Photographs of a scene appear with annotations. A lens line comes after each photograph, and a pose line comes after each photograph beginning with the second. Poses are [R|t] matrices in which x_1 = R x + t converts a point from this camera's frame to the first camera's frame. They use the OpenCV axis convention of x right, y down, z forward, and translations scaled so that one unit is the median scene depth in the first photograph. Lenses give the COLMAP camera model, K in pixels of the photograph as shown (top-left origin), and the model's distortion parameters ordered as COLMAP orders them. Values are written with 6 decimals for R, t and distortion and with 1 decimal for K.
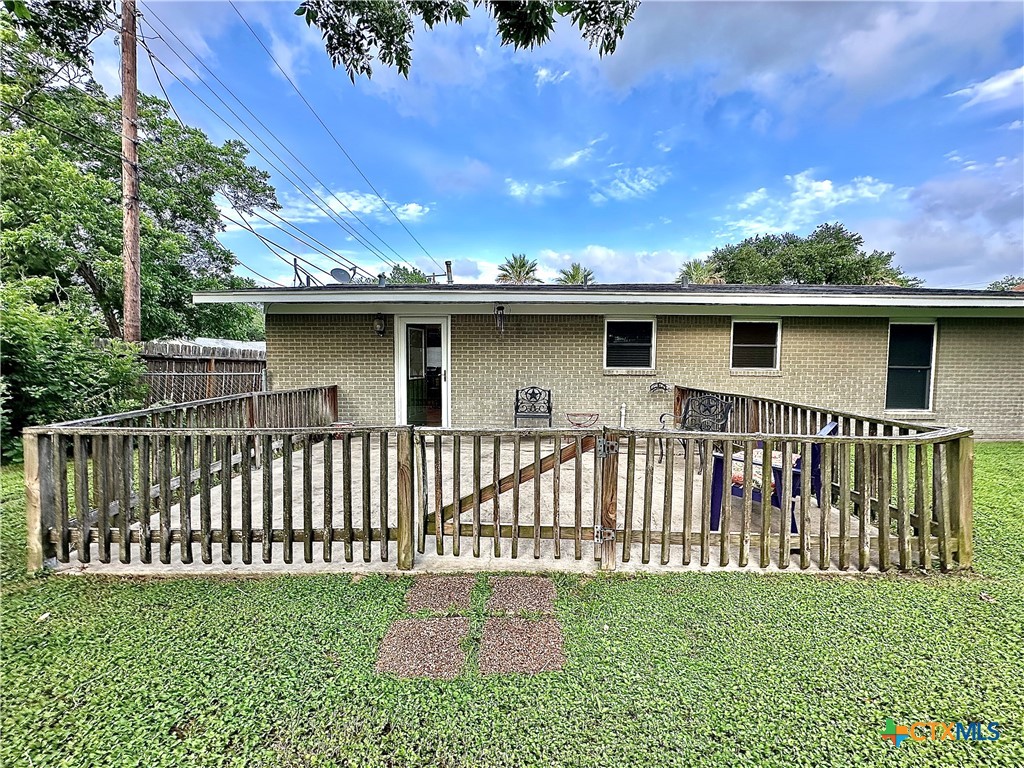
lens RADIAL K [[401.9, 0, 499.3], [0, 401.9, 380.8], [0, 0, 1]] dist [-0.000412, -0.000275]
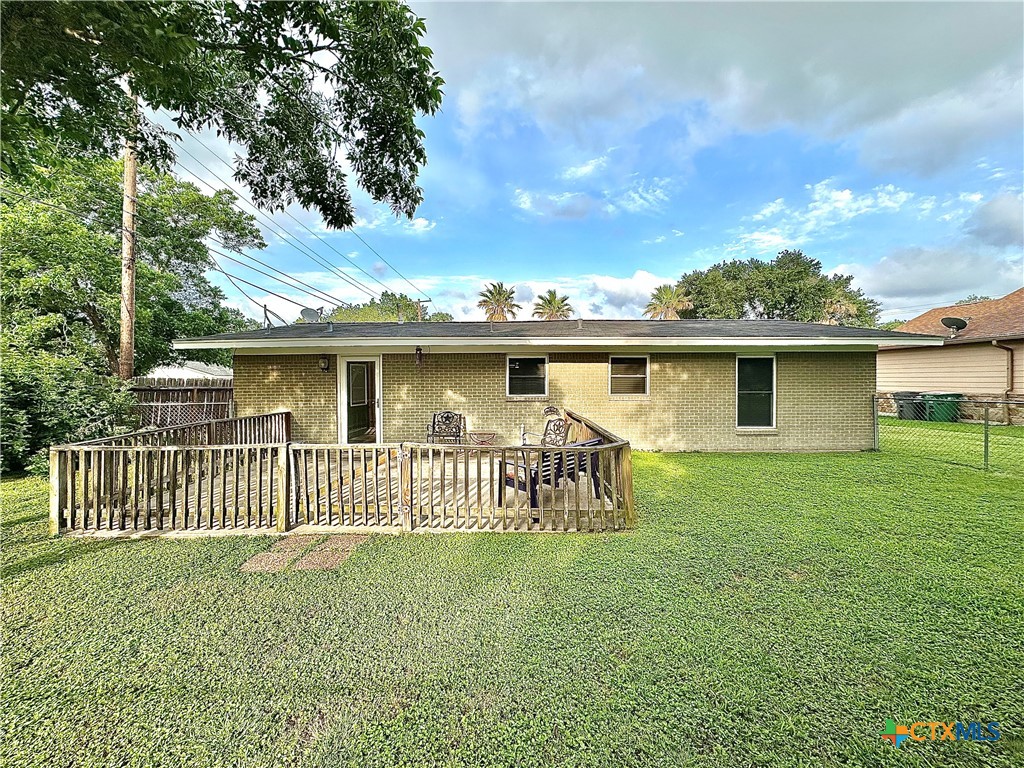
lens RADIAL K [[411.9, 0, 510.3], [0, 411.9, 383.3], [0, 0, 1]] dist [-0.001001, 0.000171]
pose [[0.999949, -0.009883, 0.001837, 0.264052], [0.009941, 0.999340, -0.034950, -0.024882], [-0.001491, 0.034966, 0.999387, -0.261735]]
